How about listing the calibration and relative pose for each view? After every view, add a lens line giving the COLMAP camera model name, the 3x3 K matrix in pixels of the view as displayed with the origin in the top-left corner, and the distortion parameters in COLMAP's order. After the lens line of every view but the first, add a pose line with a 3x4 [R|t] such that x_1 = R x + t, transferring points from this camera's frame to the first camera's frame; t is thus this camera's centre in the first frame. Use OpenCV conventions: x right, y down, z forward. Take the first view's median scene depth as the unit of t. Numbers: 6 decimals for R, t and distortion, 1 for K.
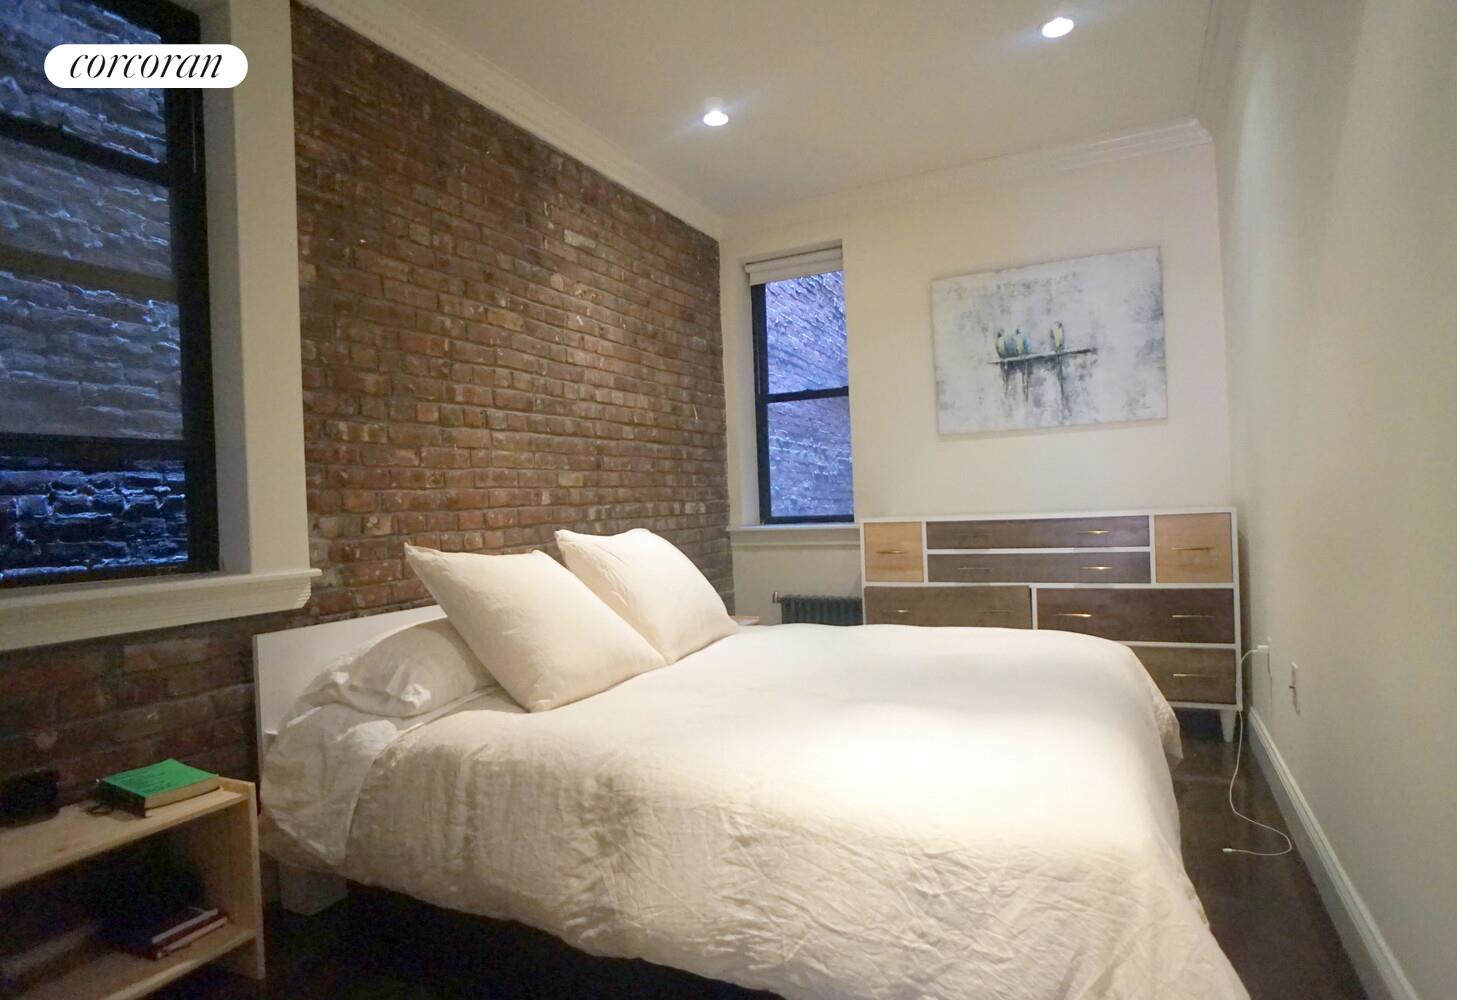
lens RADIAL K [[823.4, 0, 728.5], [0, 823.4, 500.0], [0, 0, 1]] dist [-0.000638, 0.000067]
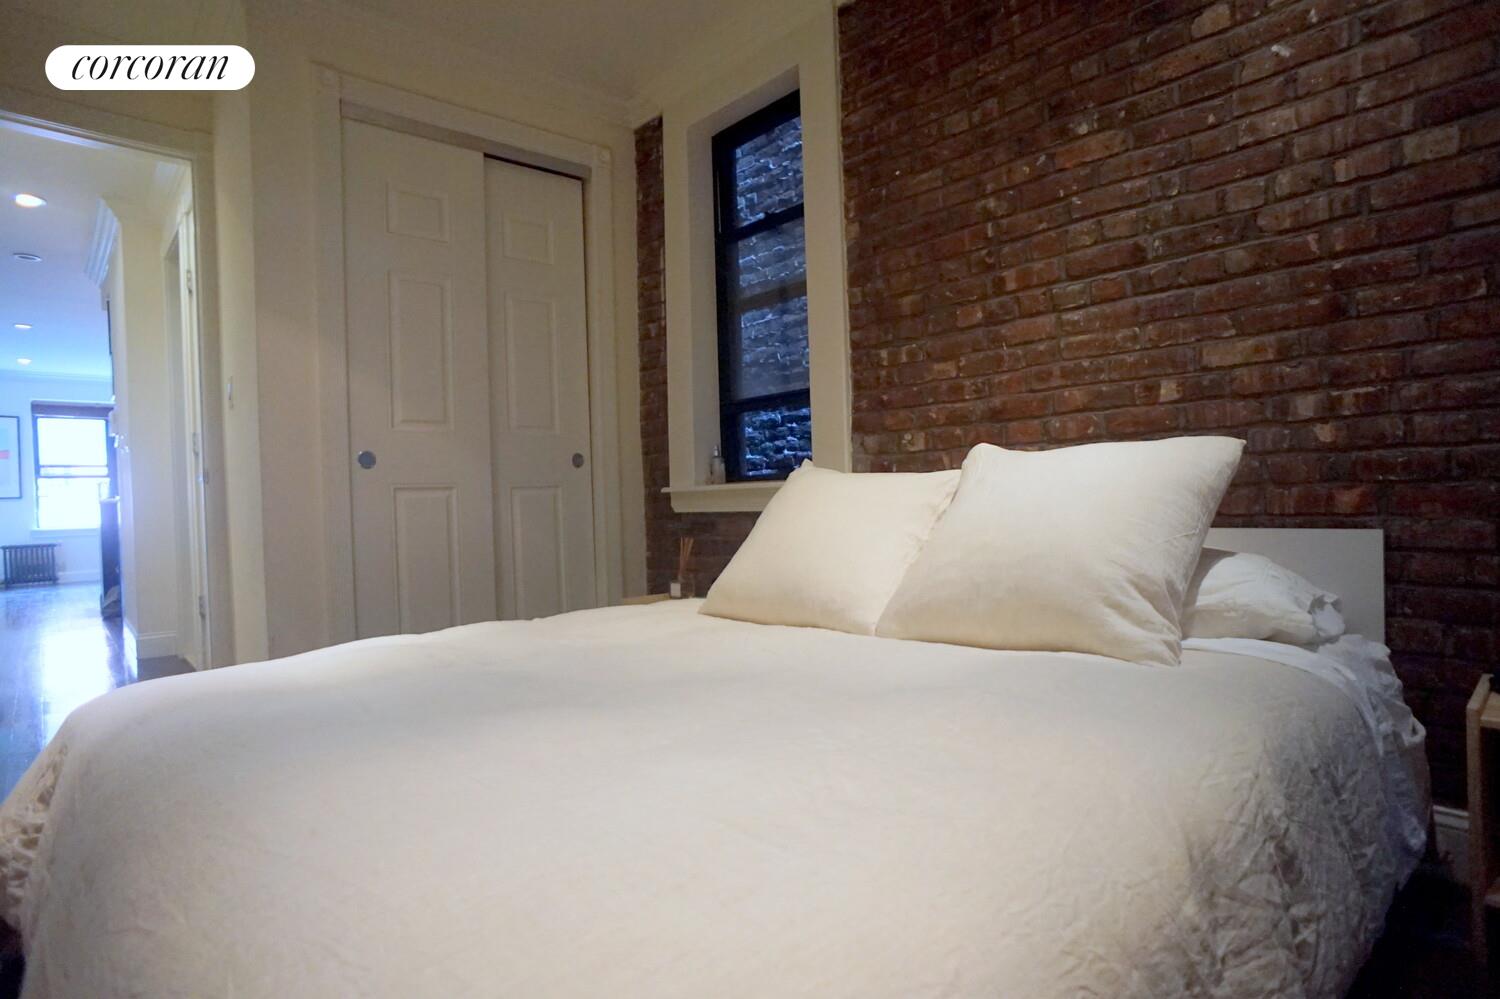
lens RADIAL K [[802.8, 0, 738.5], [0, 802.8, 503.5], [0, 0, 1]] dist [-0.069691, 0.052020]
pose [[-0.334827, 0.059782, -0.940381, 0.543043], [0.048714, 0.997749, 0.046085, 0.046190], [0.941020, -0.030380, -0.336985, 1.021108]]
